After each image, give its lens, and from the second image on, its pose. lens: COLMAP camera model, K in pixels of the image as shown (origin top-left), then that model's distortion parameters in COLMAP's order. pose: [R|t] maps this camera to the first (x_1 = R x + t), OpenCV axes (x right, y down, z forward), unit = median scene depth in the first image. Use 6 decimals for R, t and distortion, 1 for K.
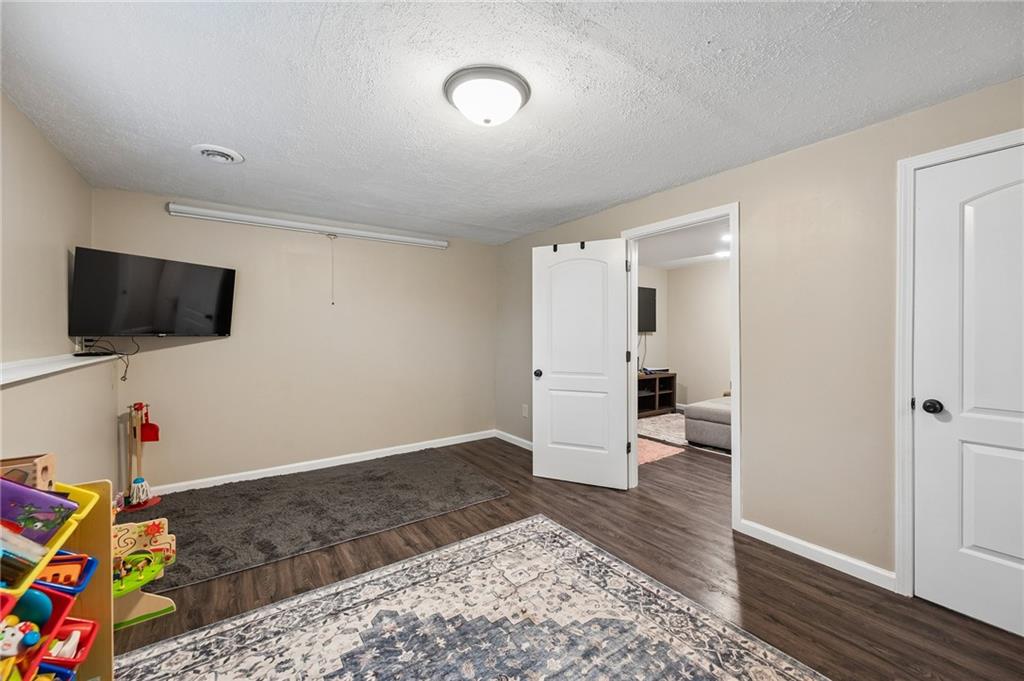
lens RADIAL K [[401.6, 0, 513.7], [0, 401.6, 337.8], [0, 0, 1]] dist [-0.001171, -0.000059]
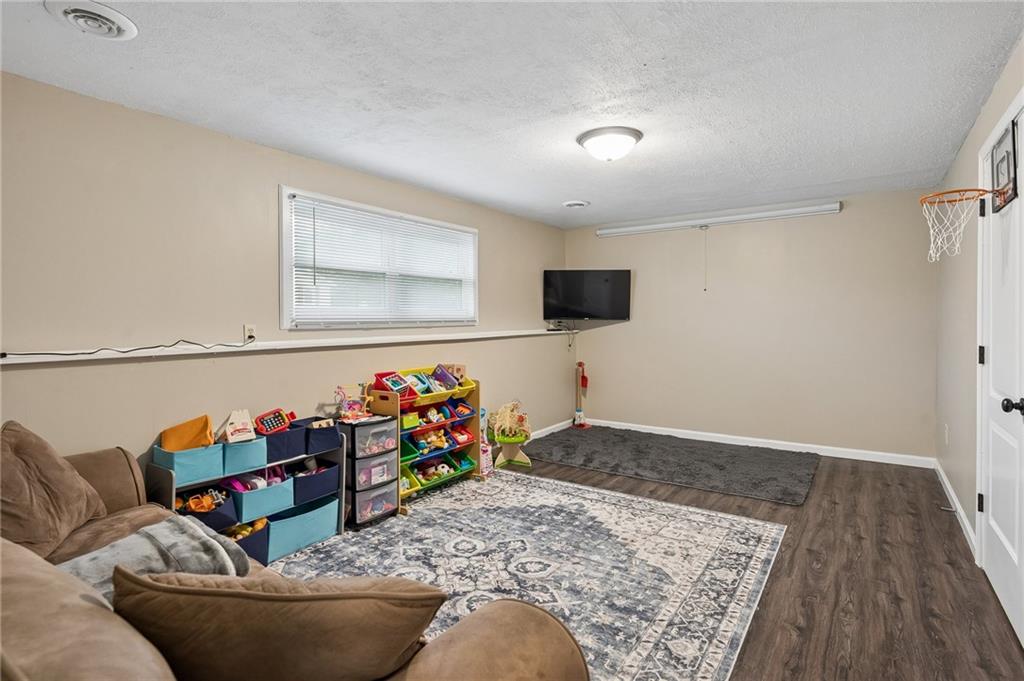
lens RADIAL K [[511.2, 0, 525.9], [0, 511.2, 318.9], [0, 0, 1]] dist [0.002848, 0.000211]
pose [[0.364950, 0.002987, -0.931022, 1.238711], [-0.005914, 0.999982, 0.000890, -0.009881], [0.931008, 0.005181, 0.364962, 0.092618]]
